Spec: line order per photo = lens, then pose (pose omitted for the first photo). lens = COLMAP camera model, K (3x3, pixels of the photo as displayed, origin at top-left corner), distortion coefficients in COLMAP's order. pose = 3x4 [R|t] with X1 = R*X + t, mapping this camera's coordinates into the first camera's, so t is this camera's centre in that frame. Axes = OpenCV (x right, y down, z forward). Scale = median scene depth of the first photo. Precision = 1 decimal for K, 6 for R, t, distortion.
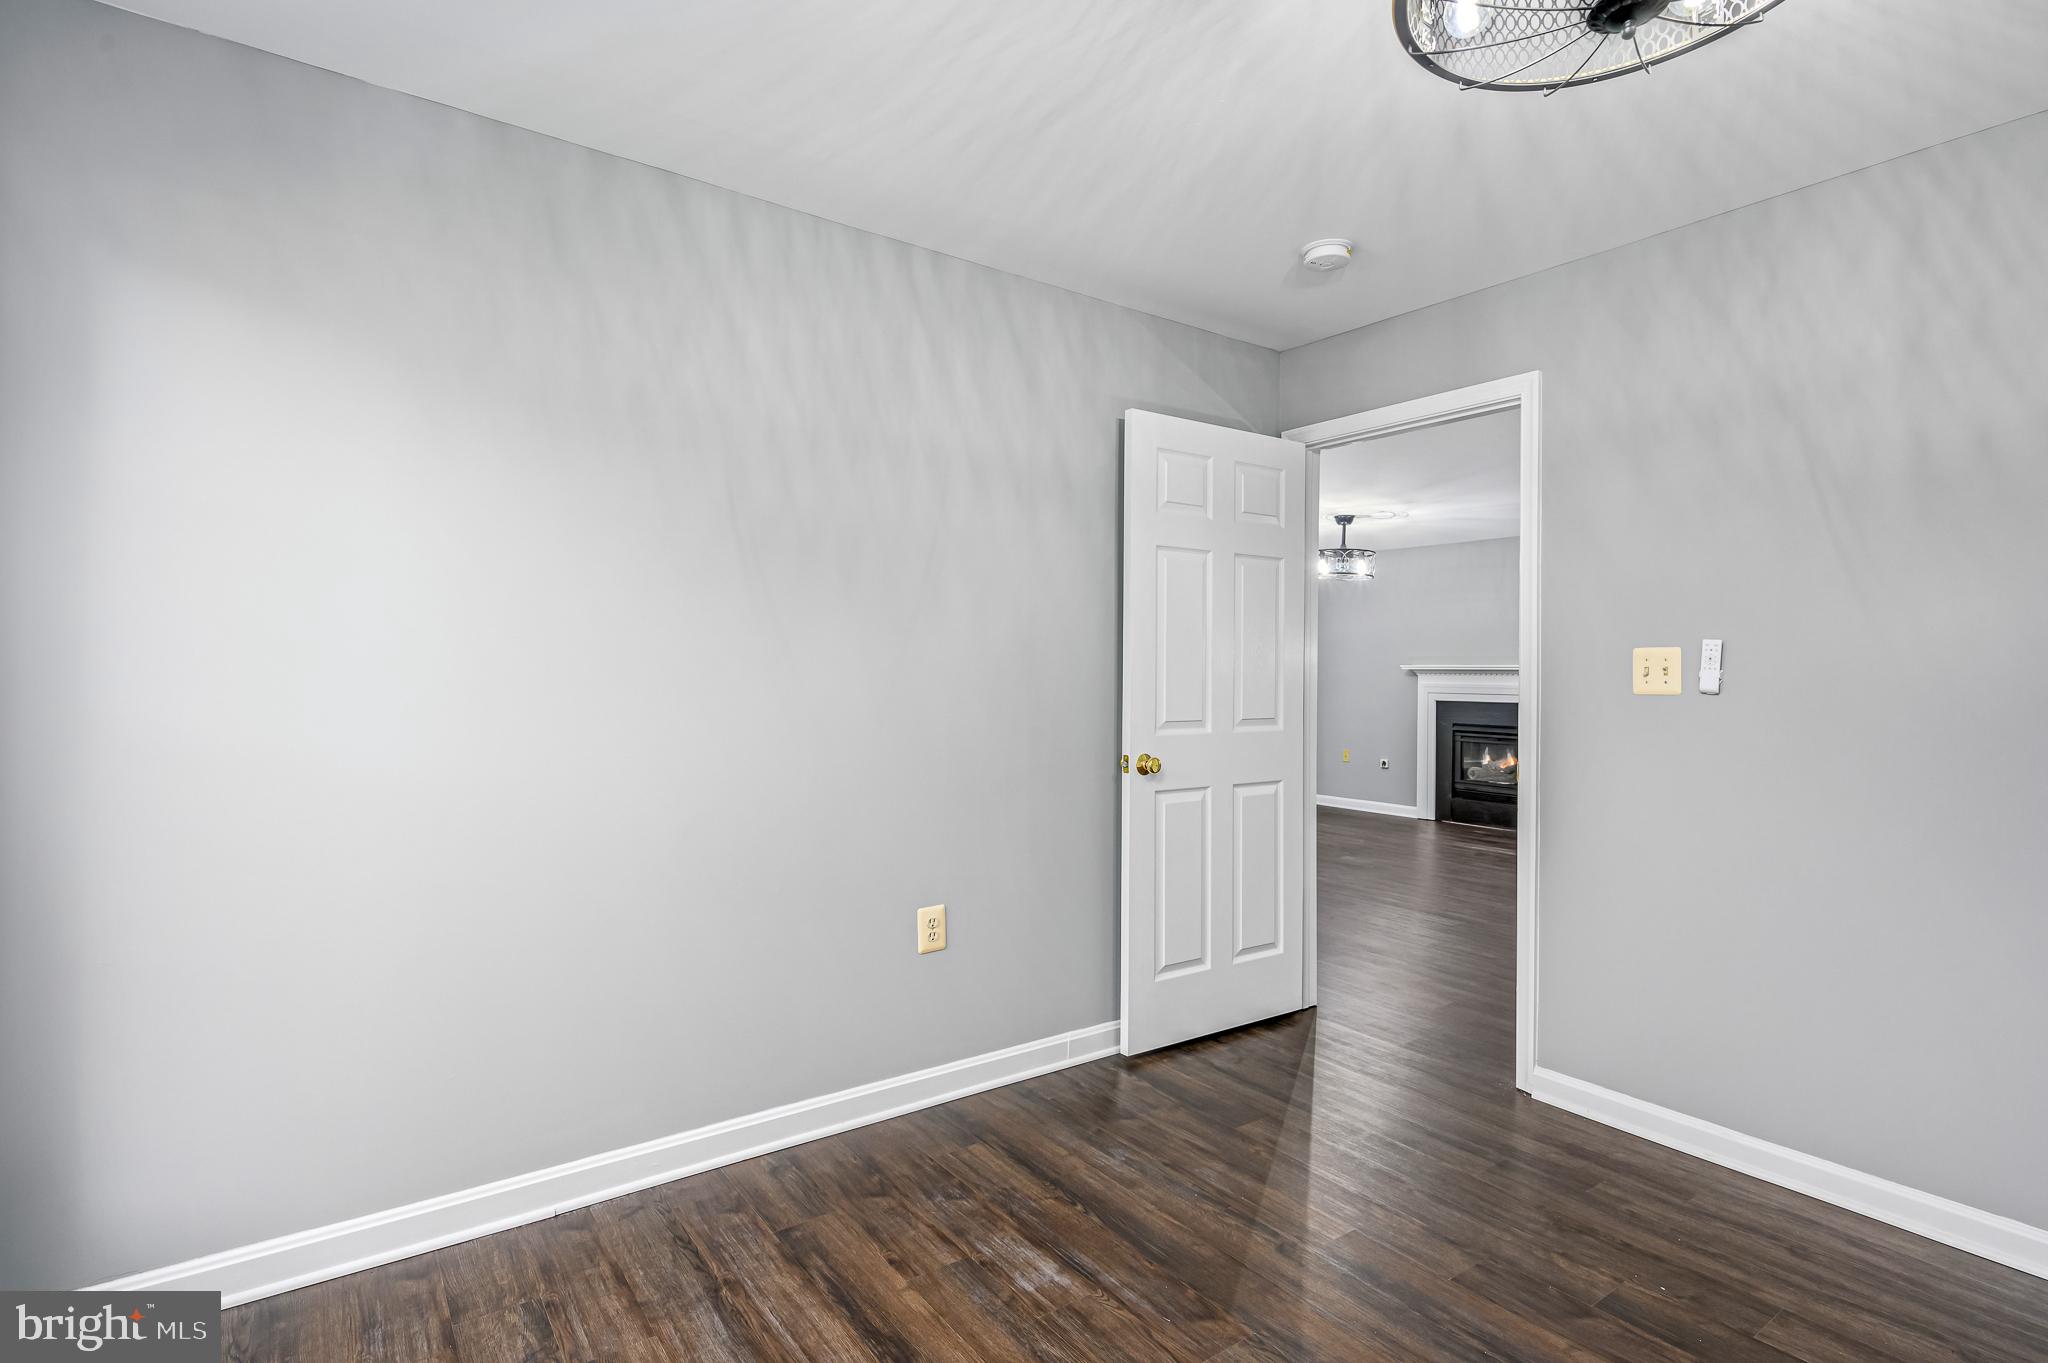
lens RADIAL K [[1002.2, 0, 1030.1], [0, 1002.2, 668.5], [0, 0, 1]] dist [0.001431, 0.000362]
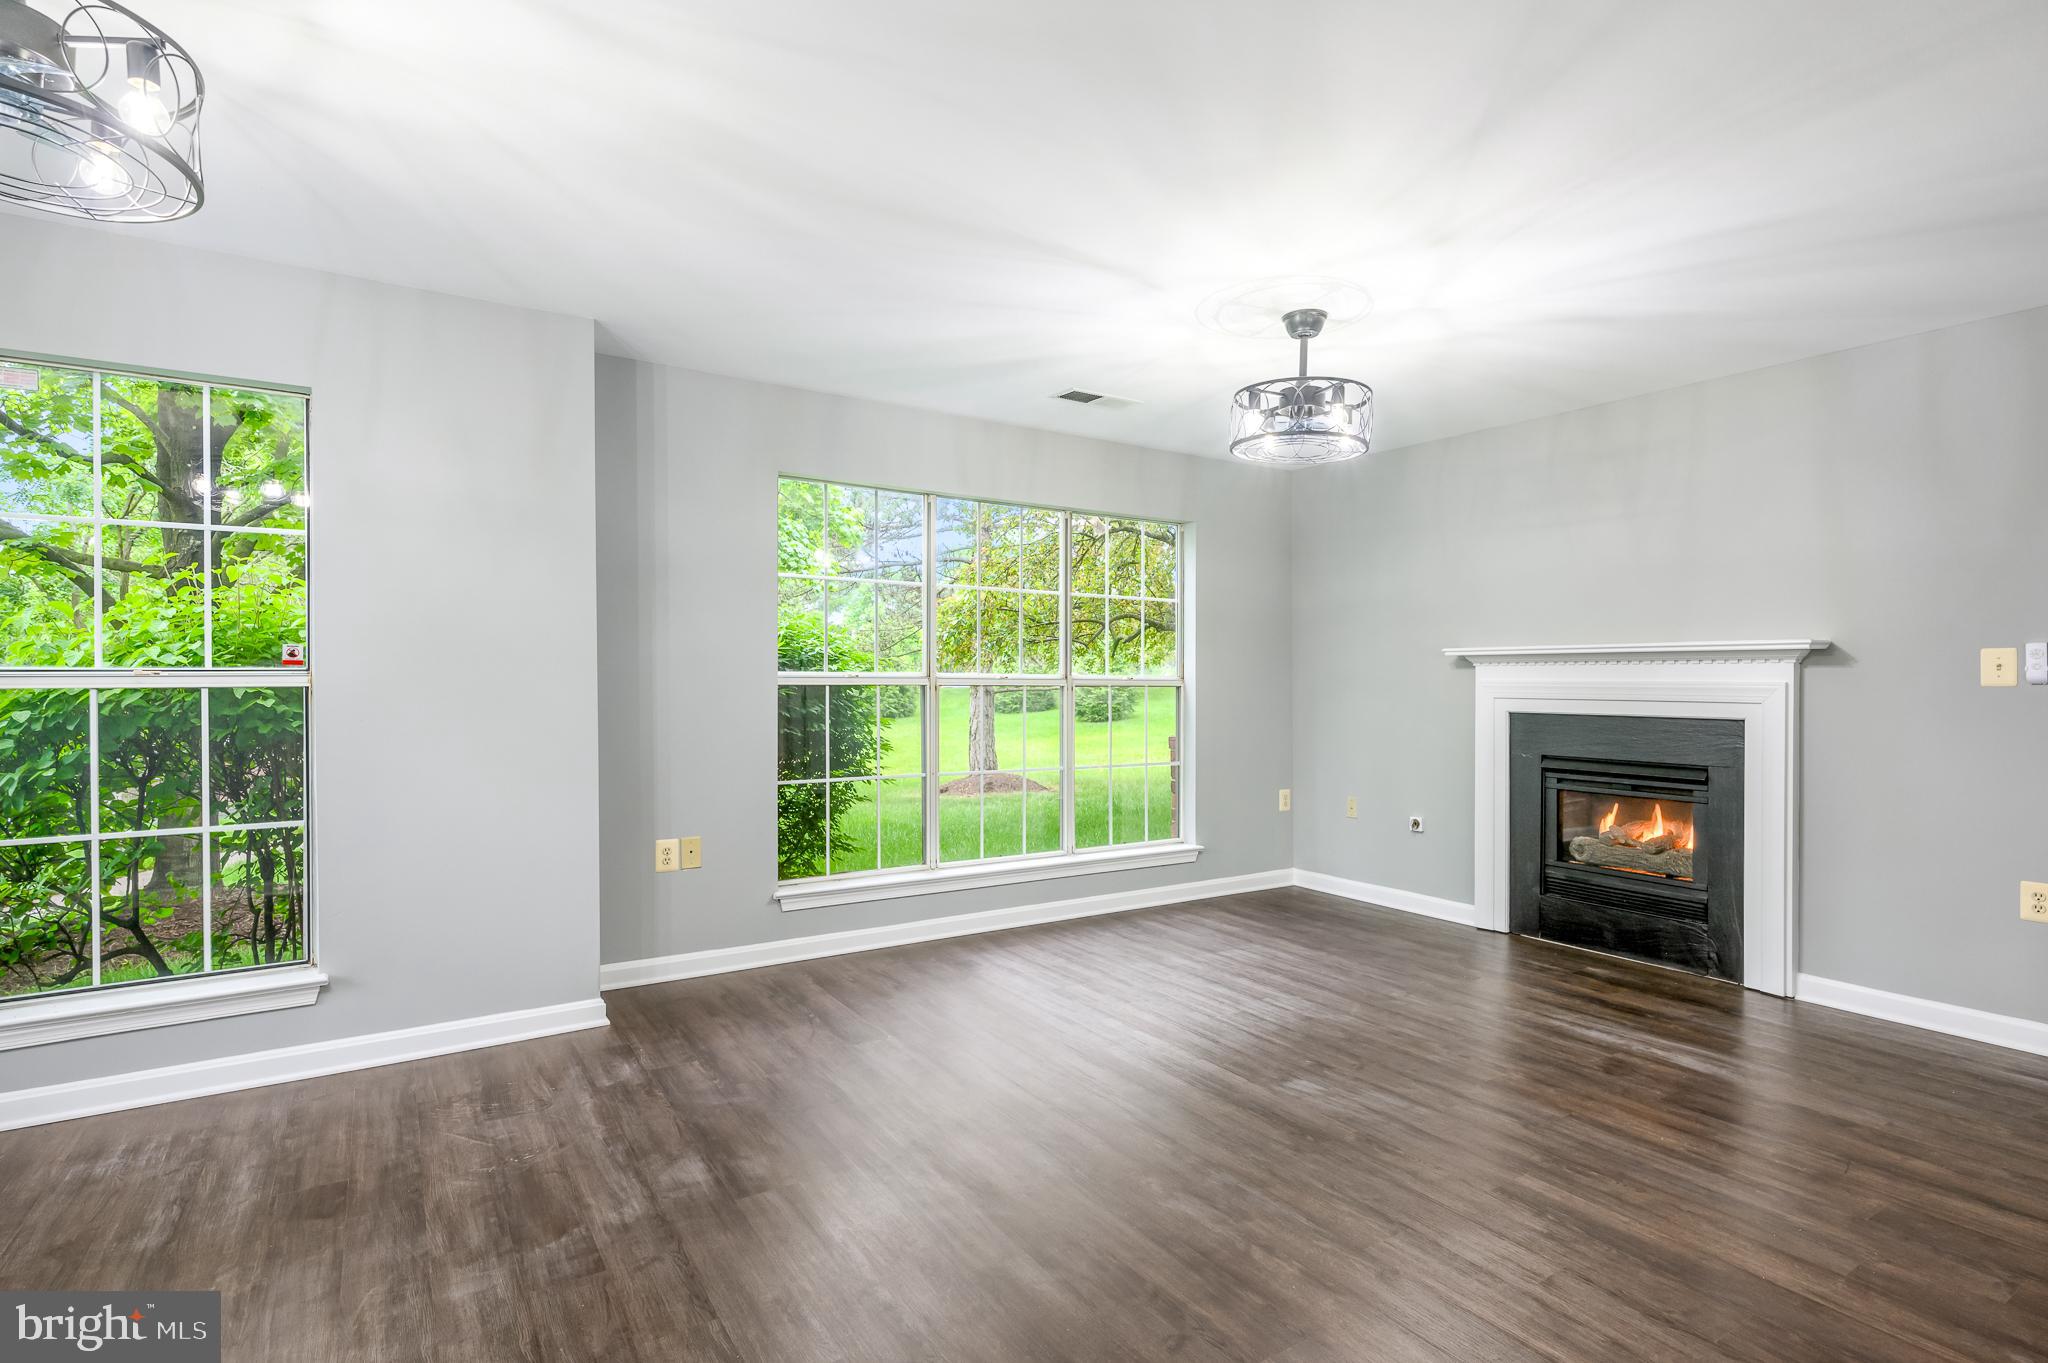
lens RADIAL K [[1012.8, 0, 1024.0], [0, 1012.8, 681.5], [0, 0, 1]] dist [-0.000118, 0.000124]
pose [[0.998009, -0.005827, -0.062806, 0.181046], [0.005678, 0.999981, -0.002545, 0.015782], [0.062820, 0.002183, 0.998023, 0.445072]]
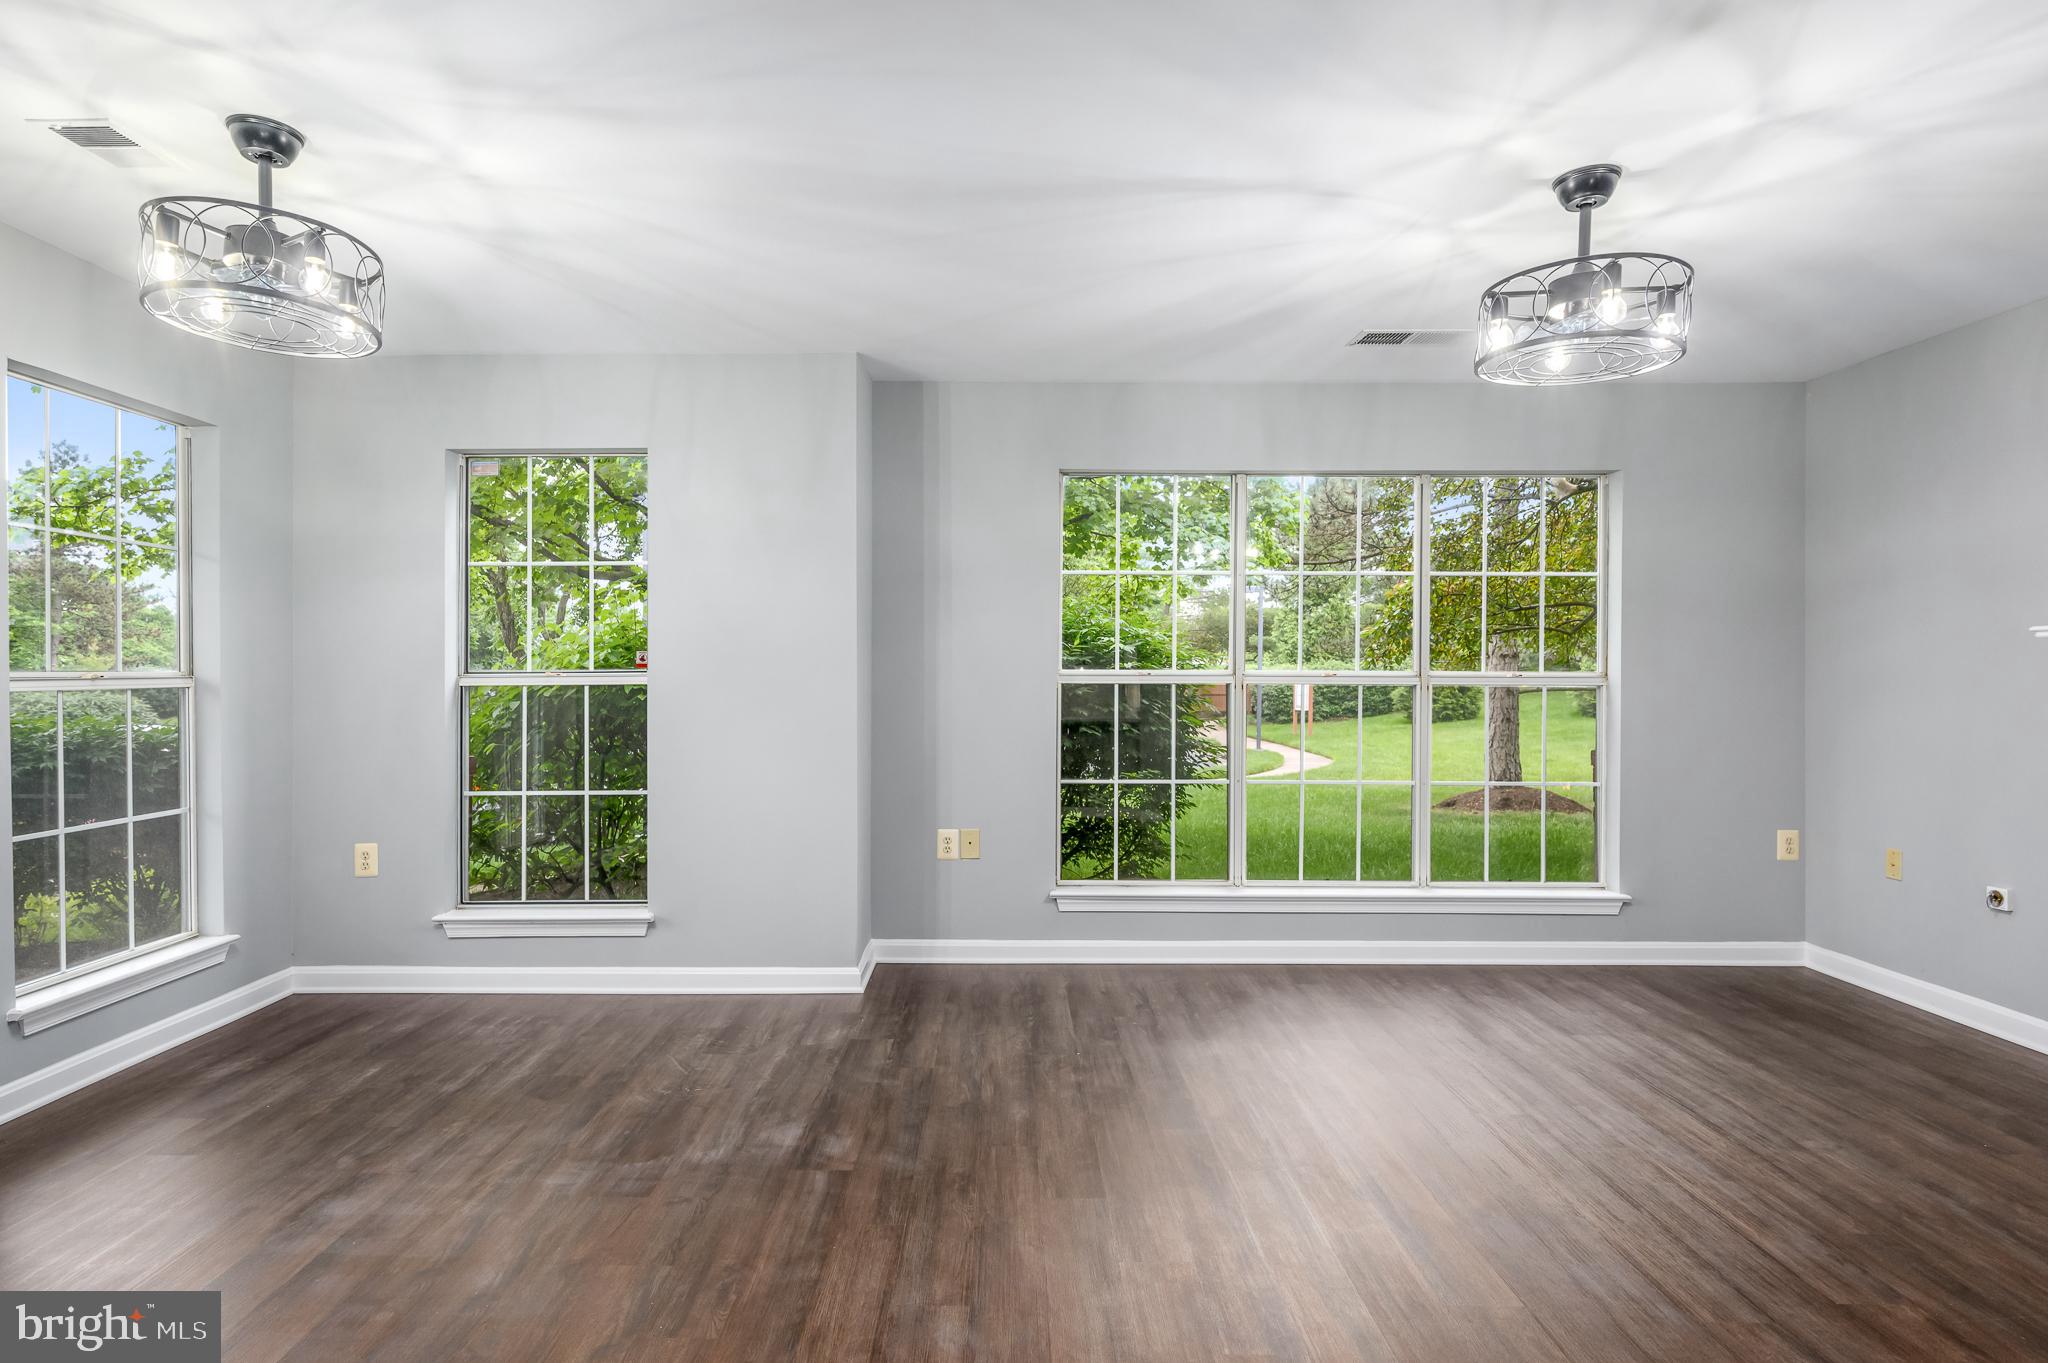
lens RADIAL K [[1032.0, 0, 980.4], [0, 1032.0, 679.2], [0, 0, 1]] dist [0.000556, -0.000176]
pose [[0.799124, -0.007517, -0.601119, 0.303904], [0.004707, 0.999969, -0.006247, 0.016457], [0.601148, 0.002162, 0.799135, 0.508286]]
